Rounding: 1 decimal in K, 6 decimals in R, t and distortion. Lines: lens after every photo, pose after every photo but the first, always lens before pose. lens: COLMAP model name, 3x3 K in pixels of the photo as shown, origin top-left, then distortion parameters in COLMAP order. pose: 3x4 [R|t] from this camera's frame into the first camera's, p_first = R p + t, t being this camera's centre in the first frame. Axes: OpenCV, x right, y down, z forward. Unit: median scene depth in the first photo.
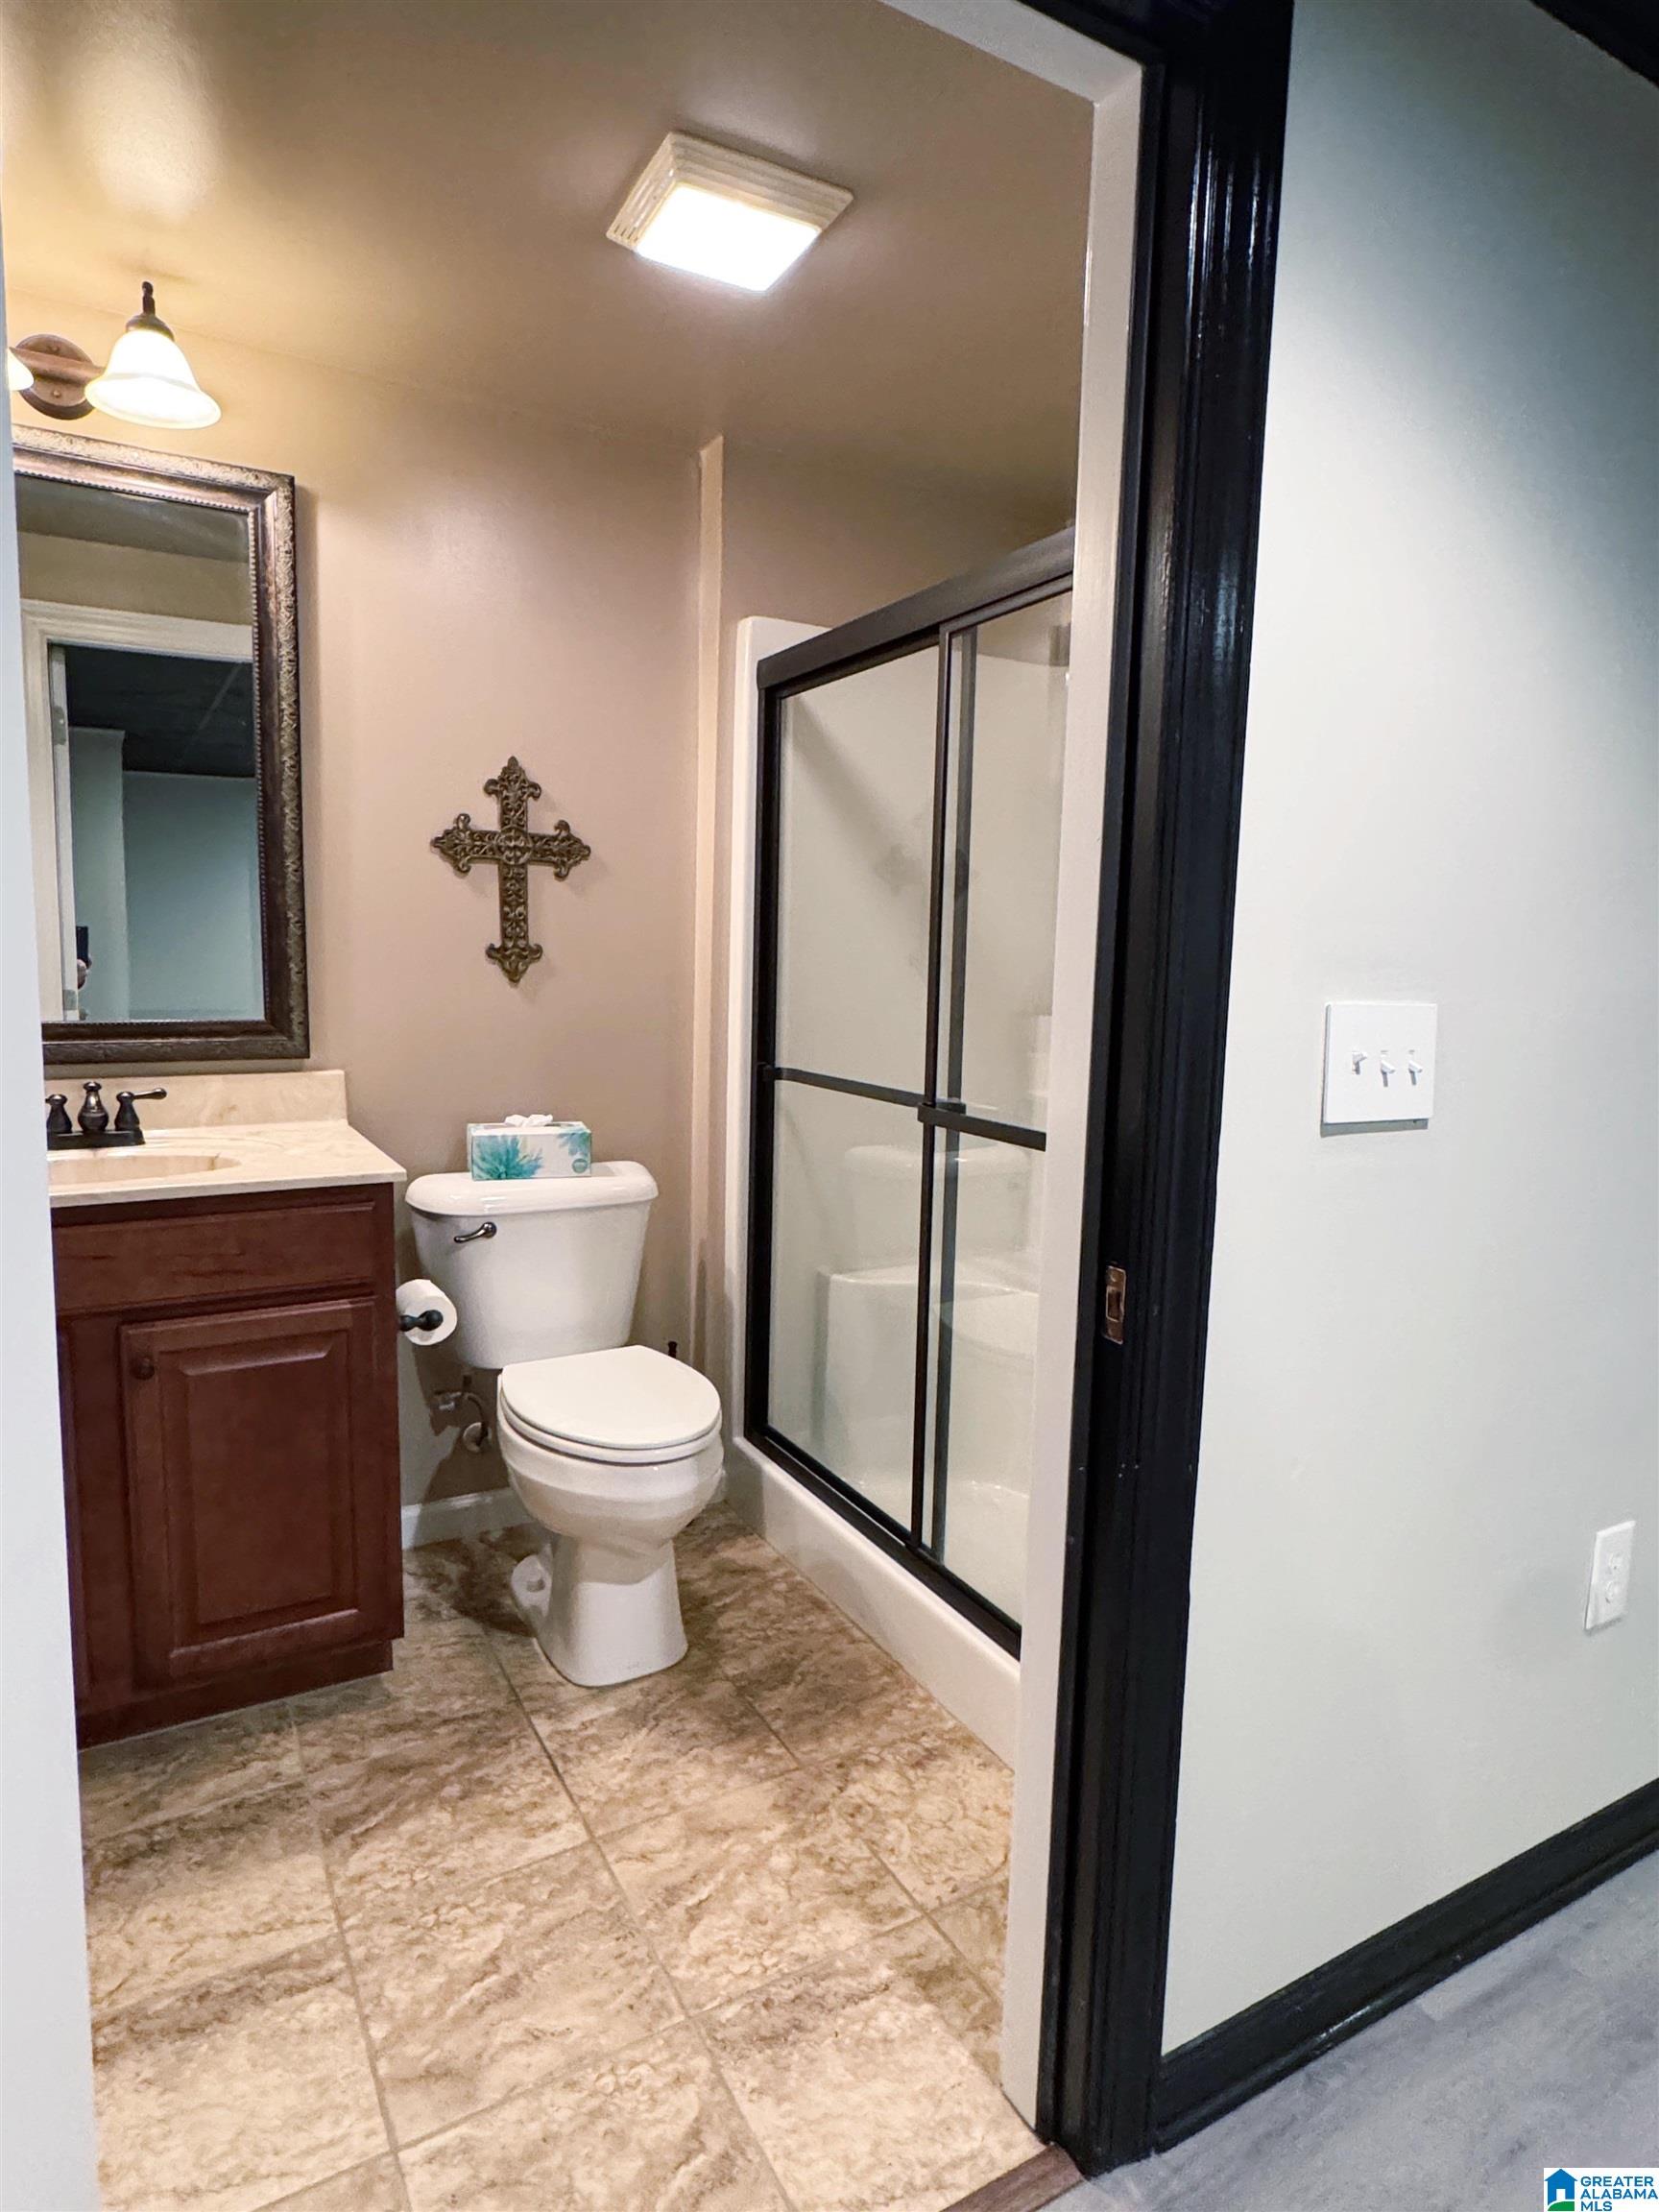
lens RADIAL K [[1262.8, 0, 832.6], [0, 1262.8, 1092.9], [0, 0, 1]] dist [-0.005450, 0.000867]
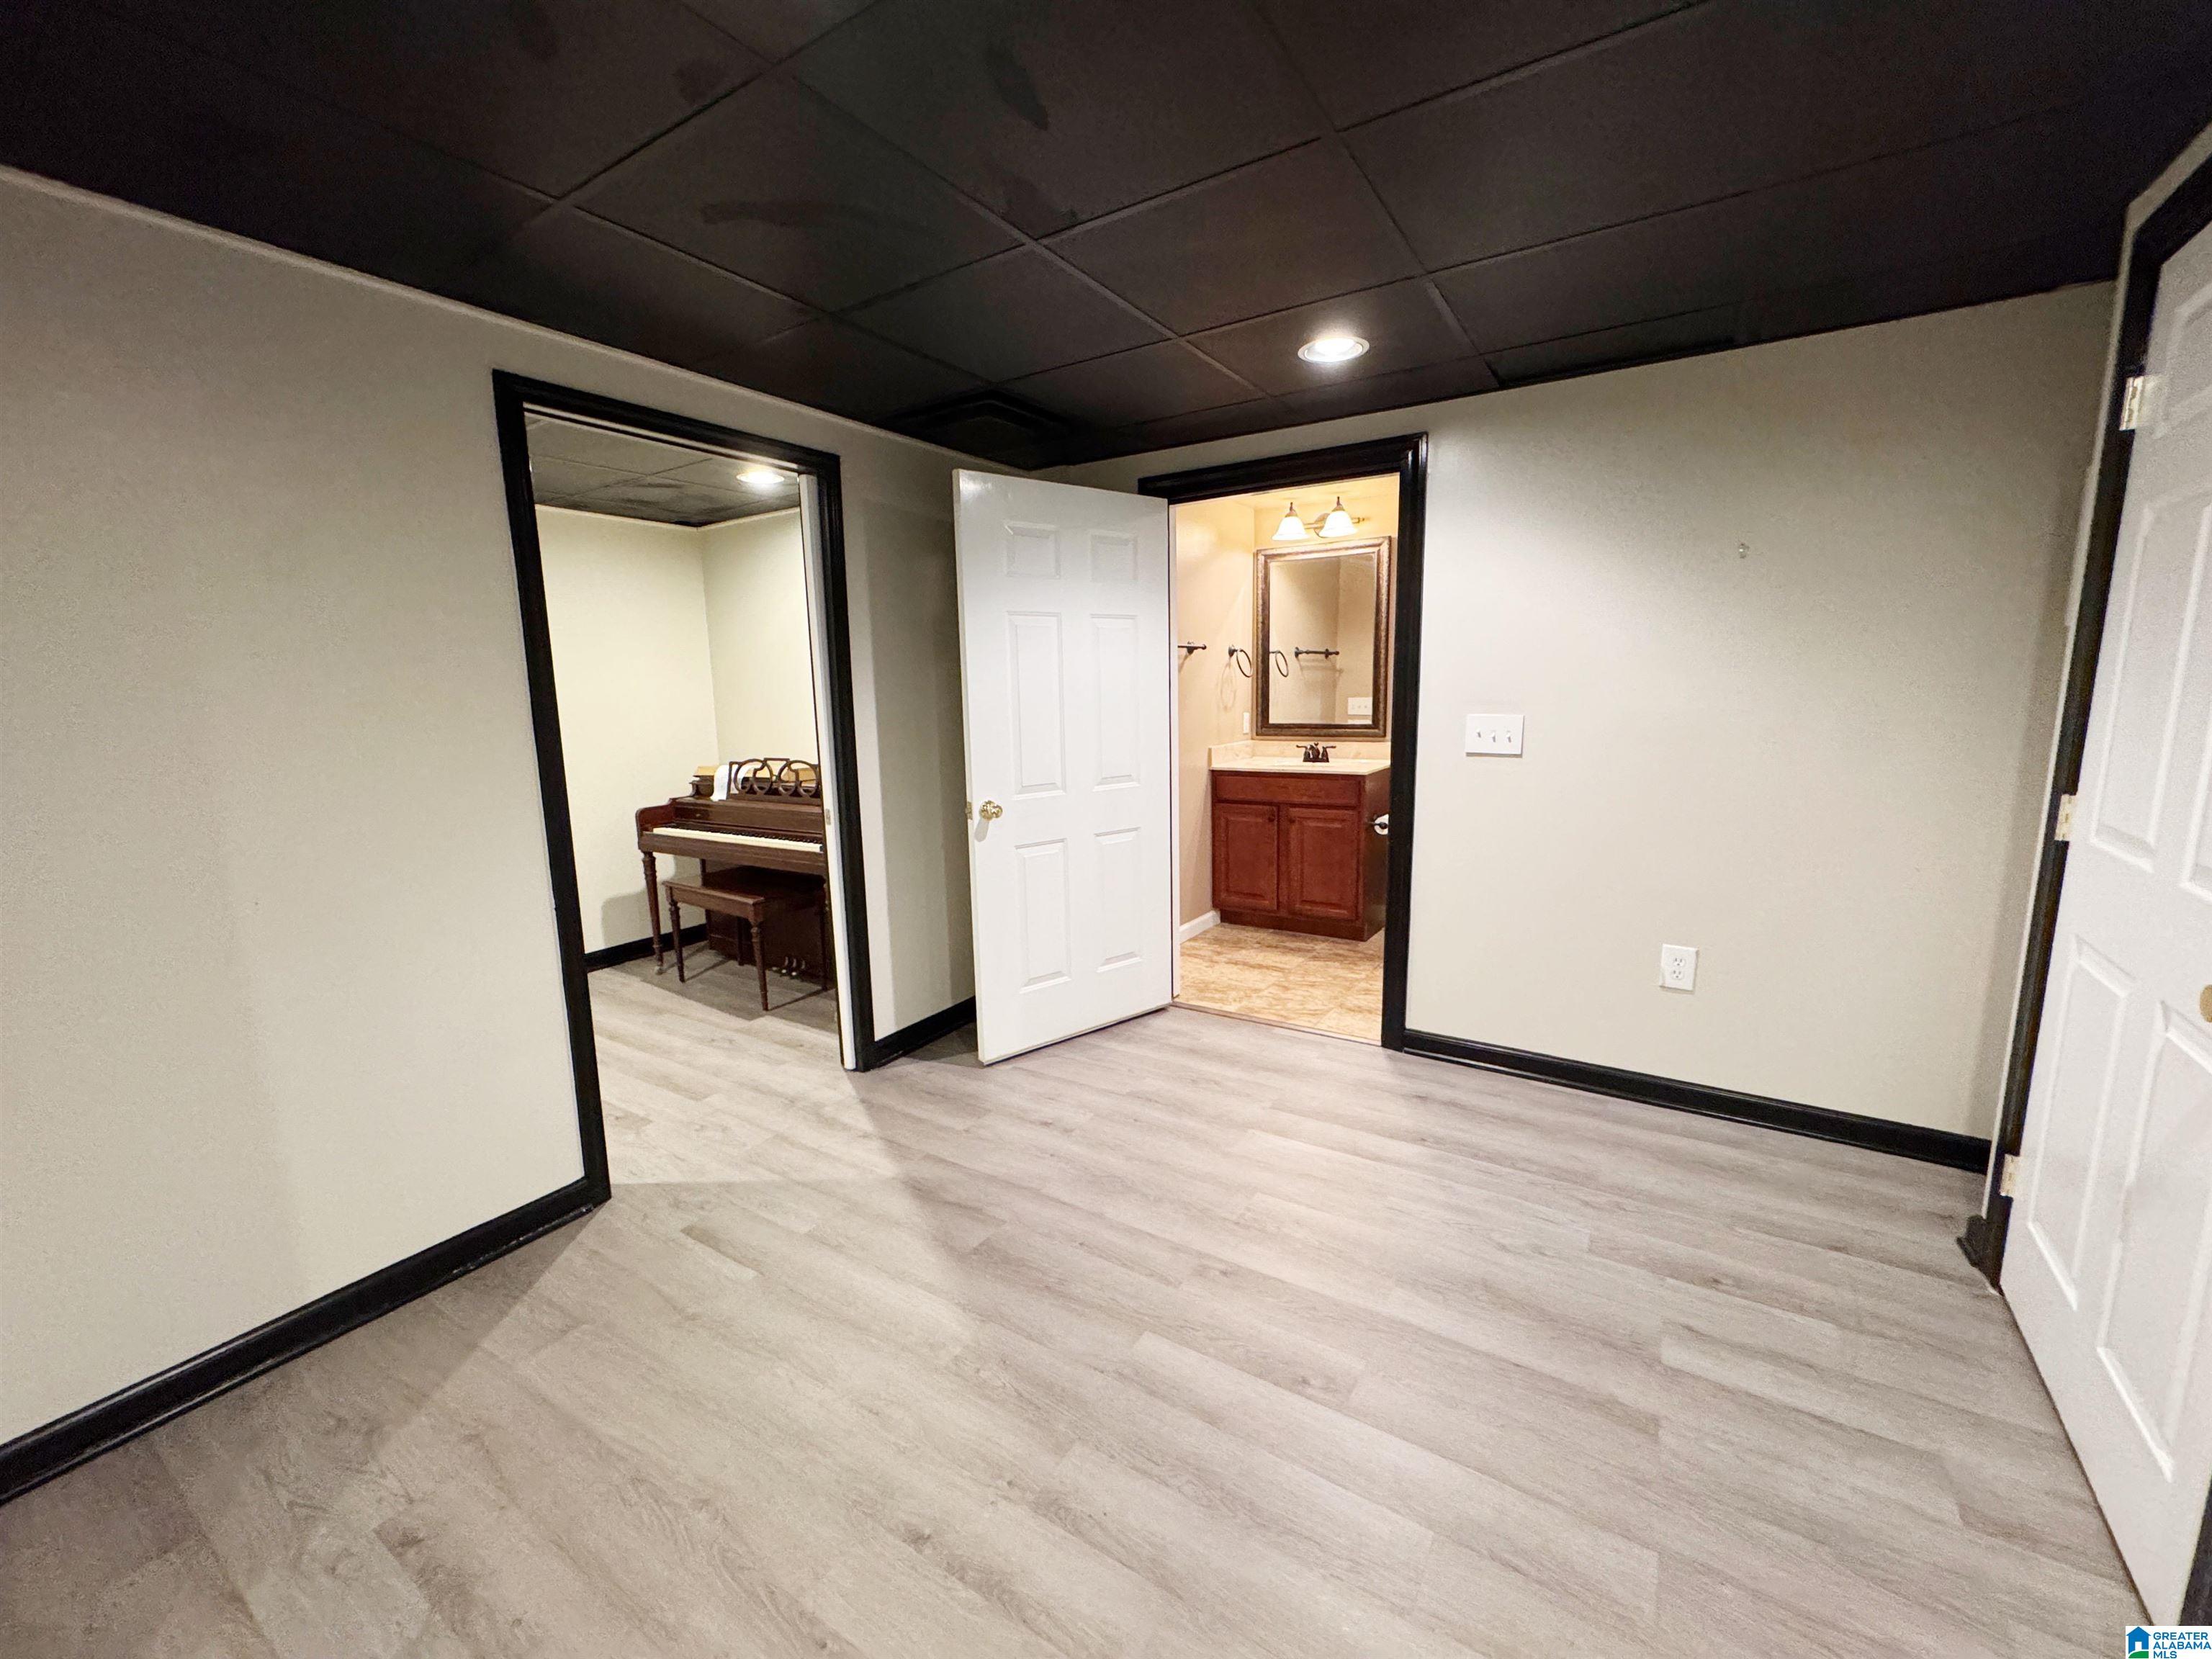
lens RADIAL K [[903.1, 0, 1103.0], [0, 903.1, 829.0], [0, 0, 1]] dist [-0.002386, -0.000128]
pose [[0.450769, 0.109932, -0.885846, 1.163157], [-0.073032, 0.993603, 0.086141, 0.049994], [0.889648, 0.025865, 0.455914, -0.502307]]
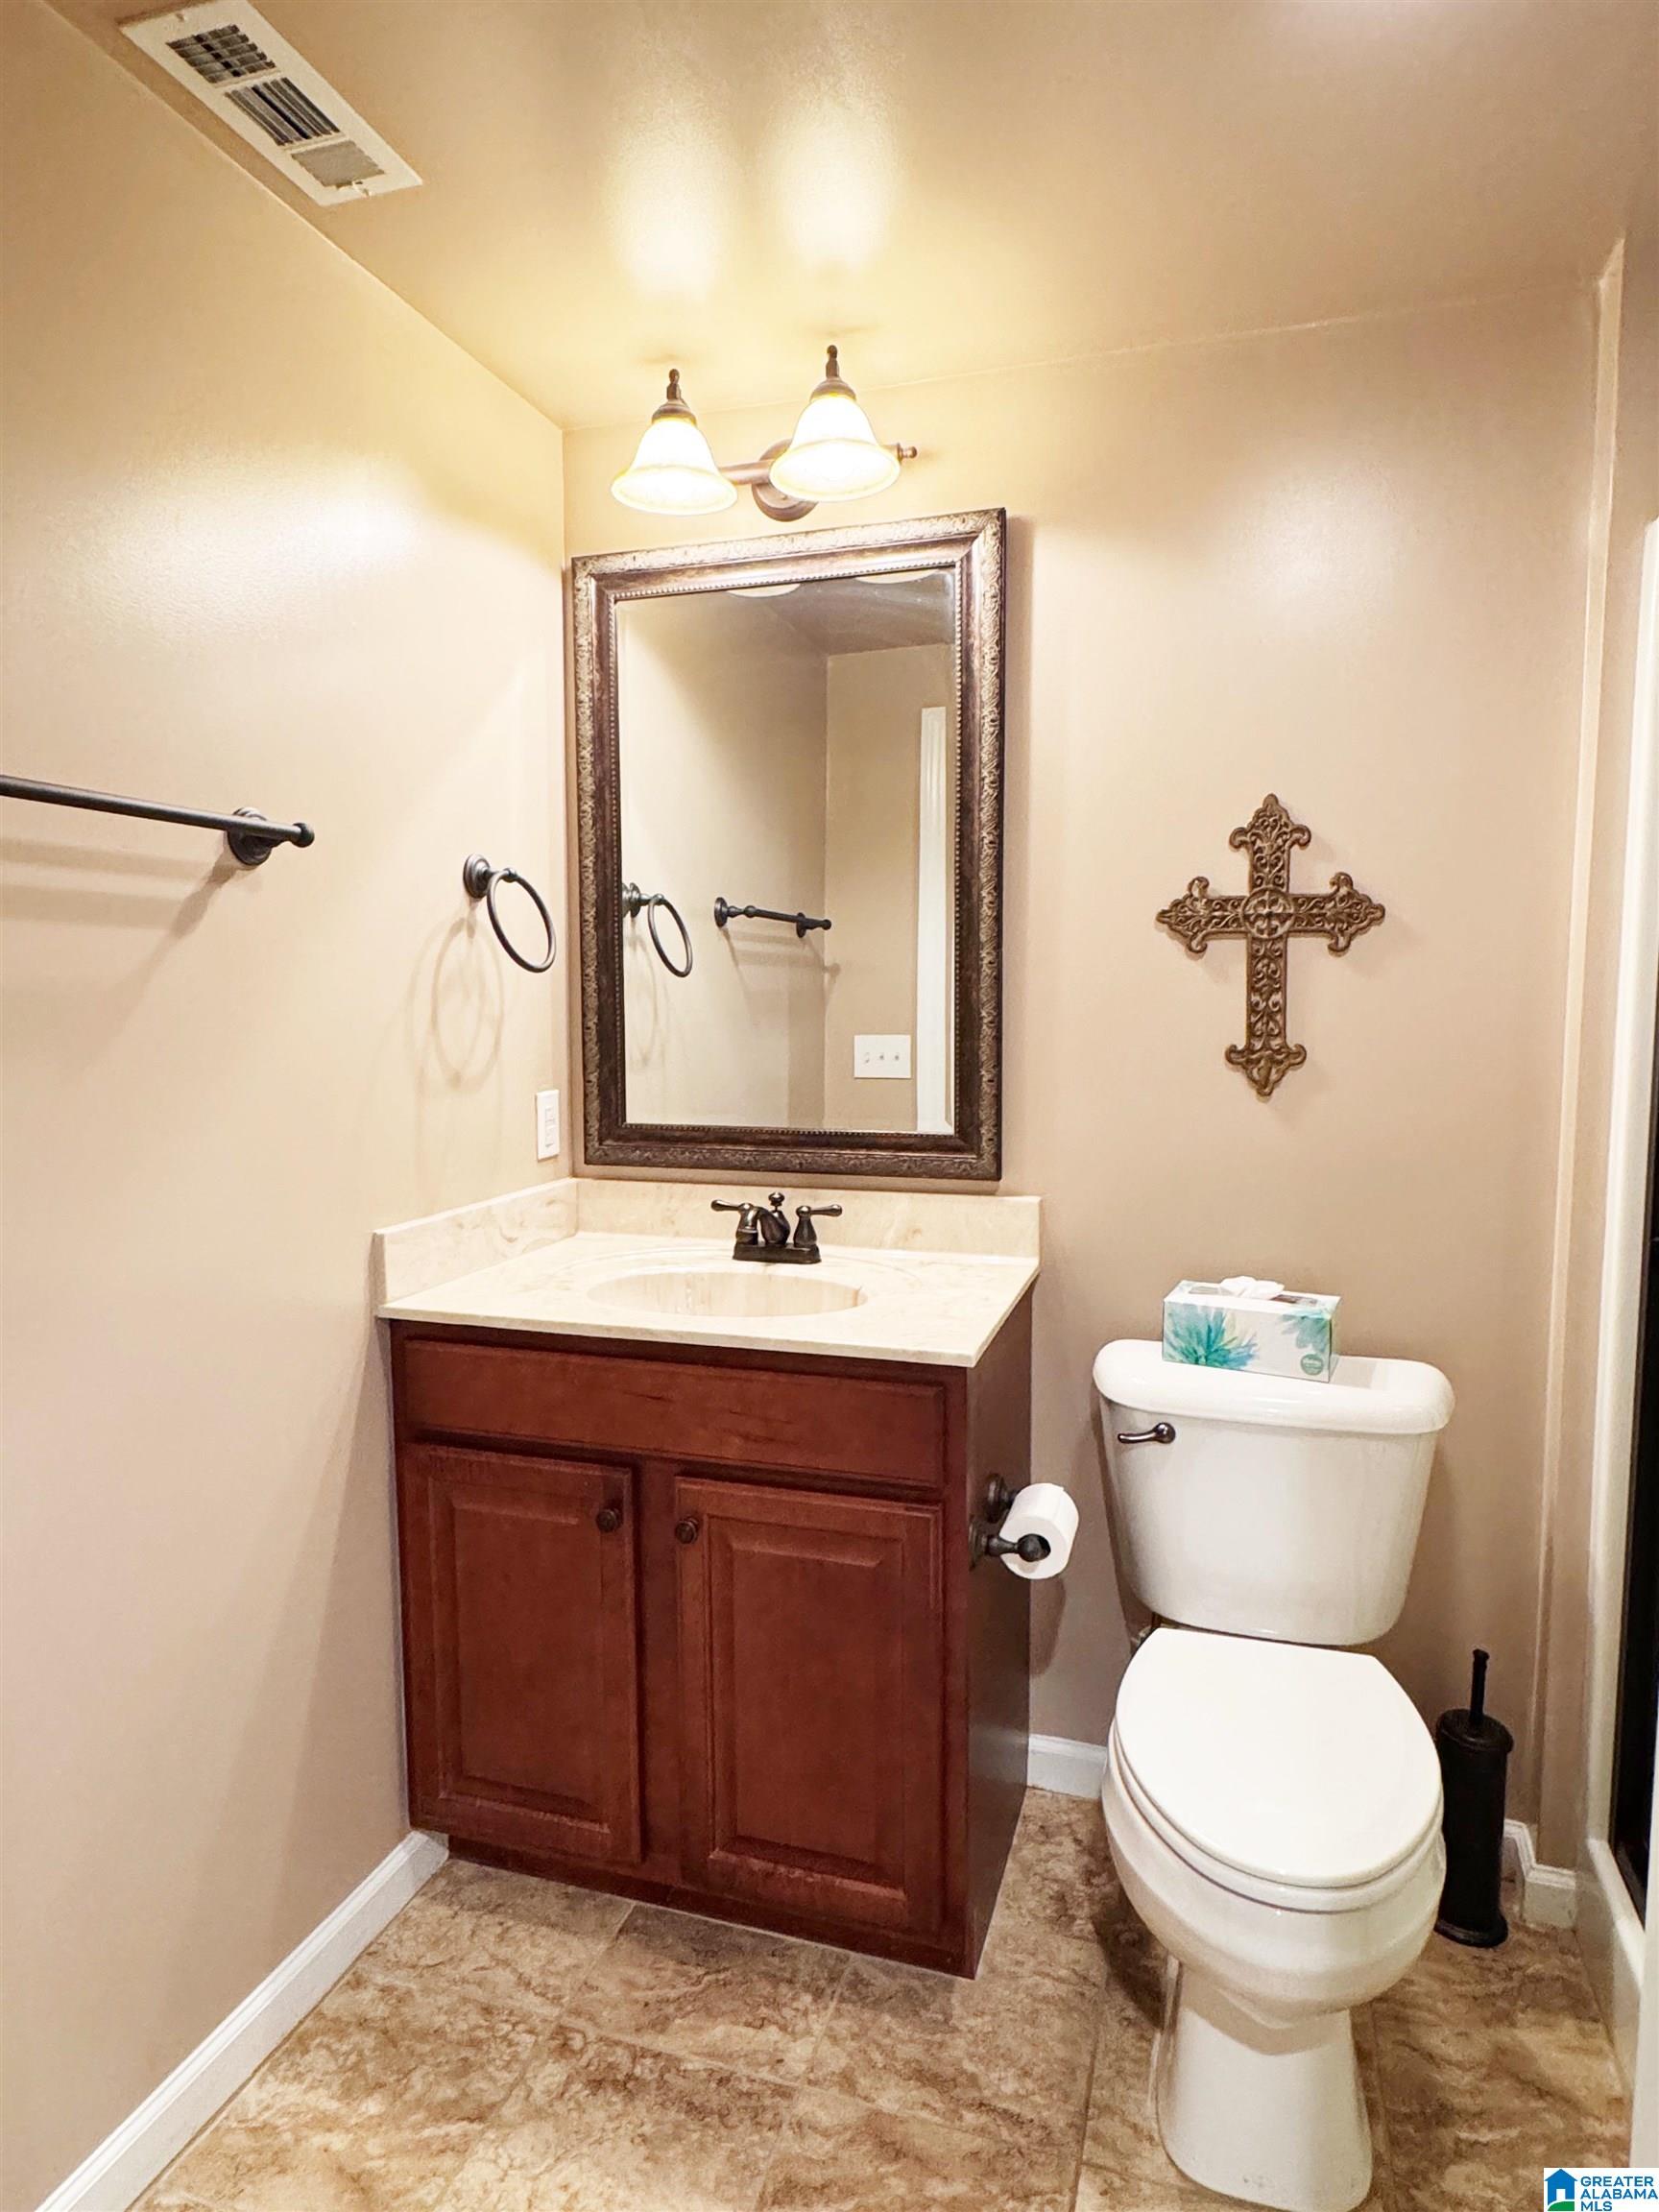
lens RADIAL K [[1262.8, 0, 832.6], [0, 1262.8, 1092.9], [0, 0, 1]] dist [-0.005450, 0.000867]
pose [[0.672088, 0.033057, -0.739733, 0.142551], [-0.068178, 0.997522, -0.017367, -0.066685], [0.737326, 0.062106, 0.672677, 0.354757]]
